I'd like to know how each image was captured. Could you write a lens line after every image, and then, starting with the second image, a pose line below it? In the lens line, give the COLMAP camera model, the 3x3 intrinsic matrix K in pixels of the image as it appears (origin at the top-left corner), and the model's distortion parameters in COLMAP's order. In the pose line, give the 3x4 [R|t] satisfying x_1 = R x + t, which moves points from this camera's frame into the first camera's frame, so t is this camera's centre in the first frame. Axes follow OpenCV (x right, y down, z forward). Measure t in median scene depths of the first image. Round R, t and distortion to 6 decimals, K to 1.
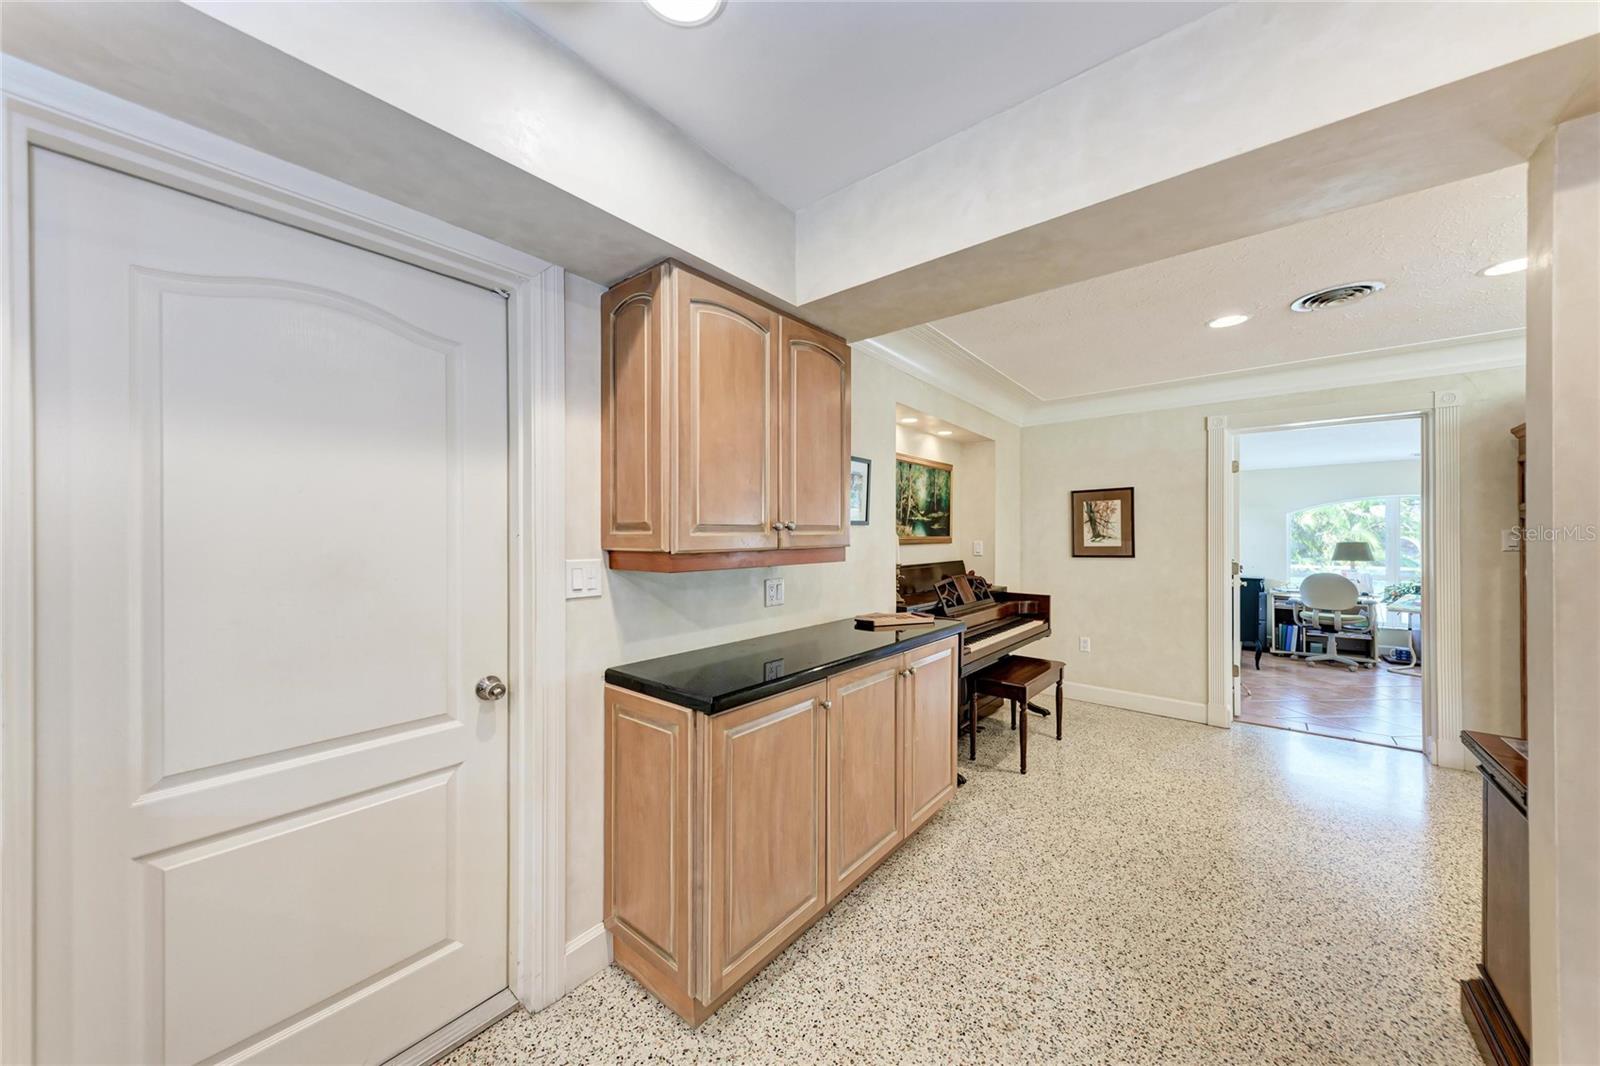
lens RADIAL K [[549.7, 0, 791.5], [0, 549.7, 548.2], [0, 0, 1]] dist [0.005286, -0.001019]
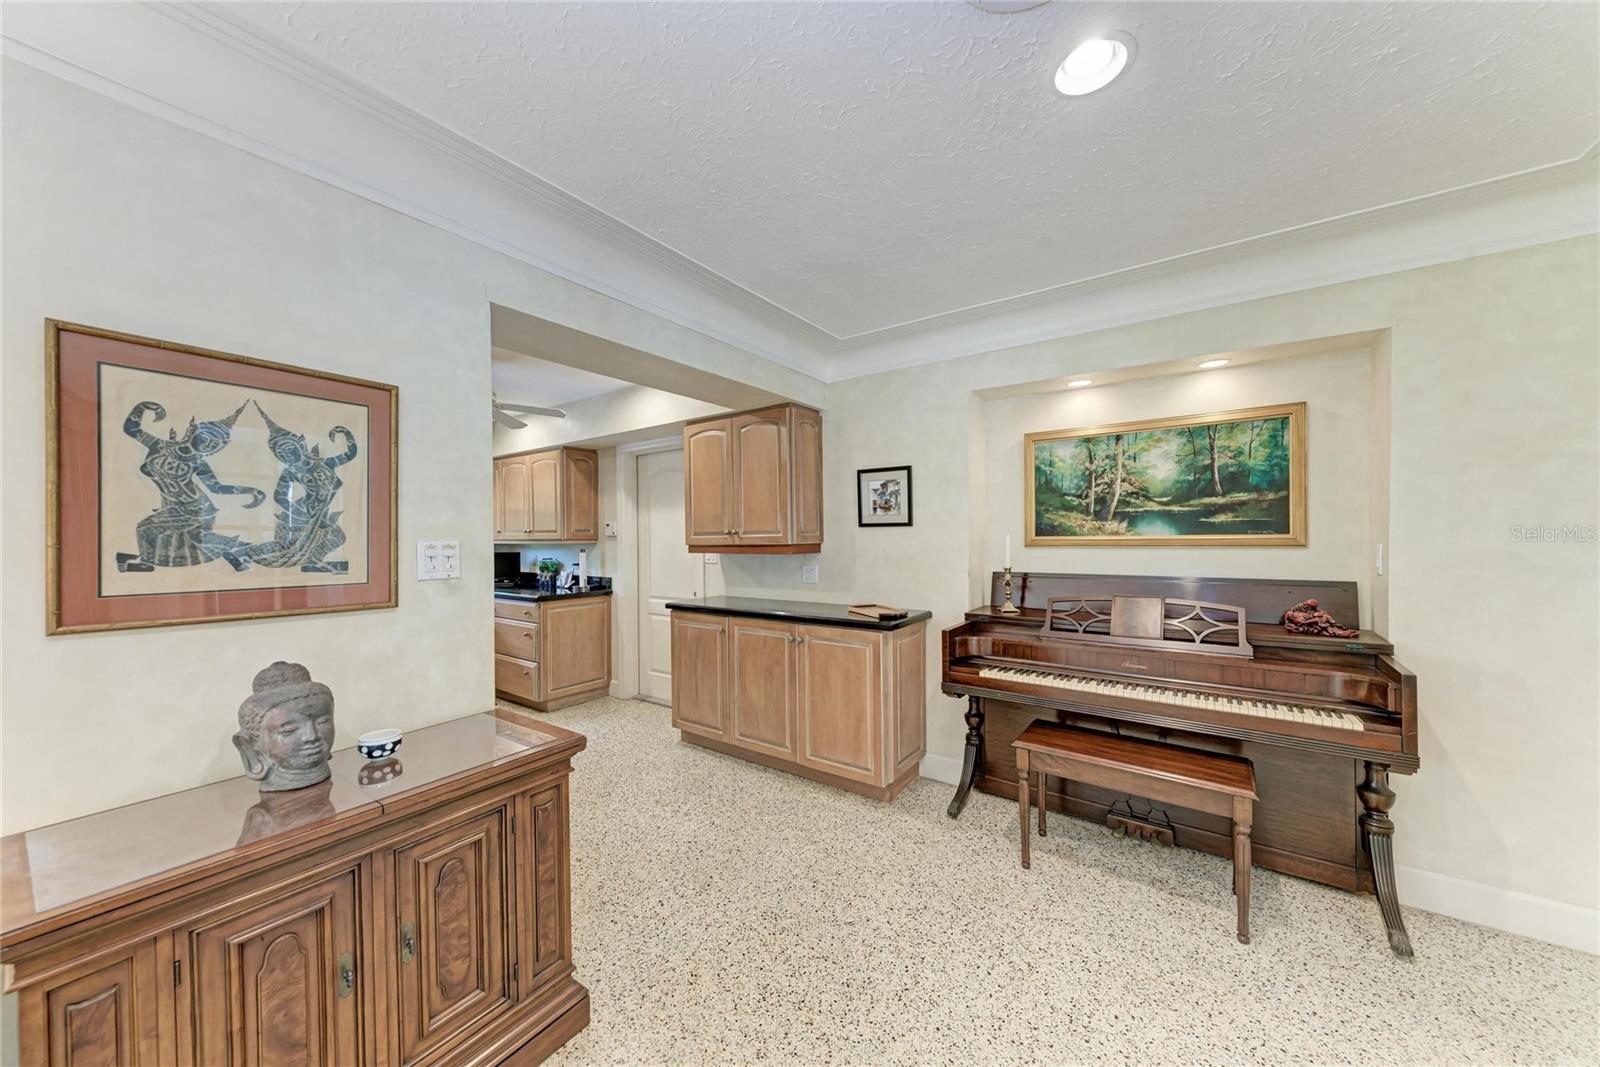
lens RADIAL K [[549.7, 0, 802.3], [0, 549.7, 548.9], [0, 0, 1]] dist [0.005286, -0.001019]
pose [[0.076905, 0.020573, -0.996826, 0.926289], [-0.015680, 0.999688, 0.019423, -0.011426], [0.996915, 0.014136, 0.077203, 0.544021]]
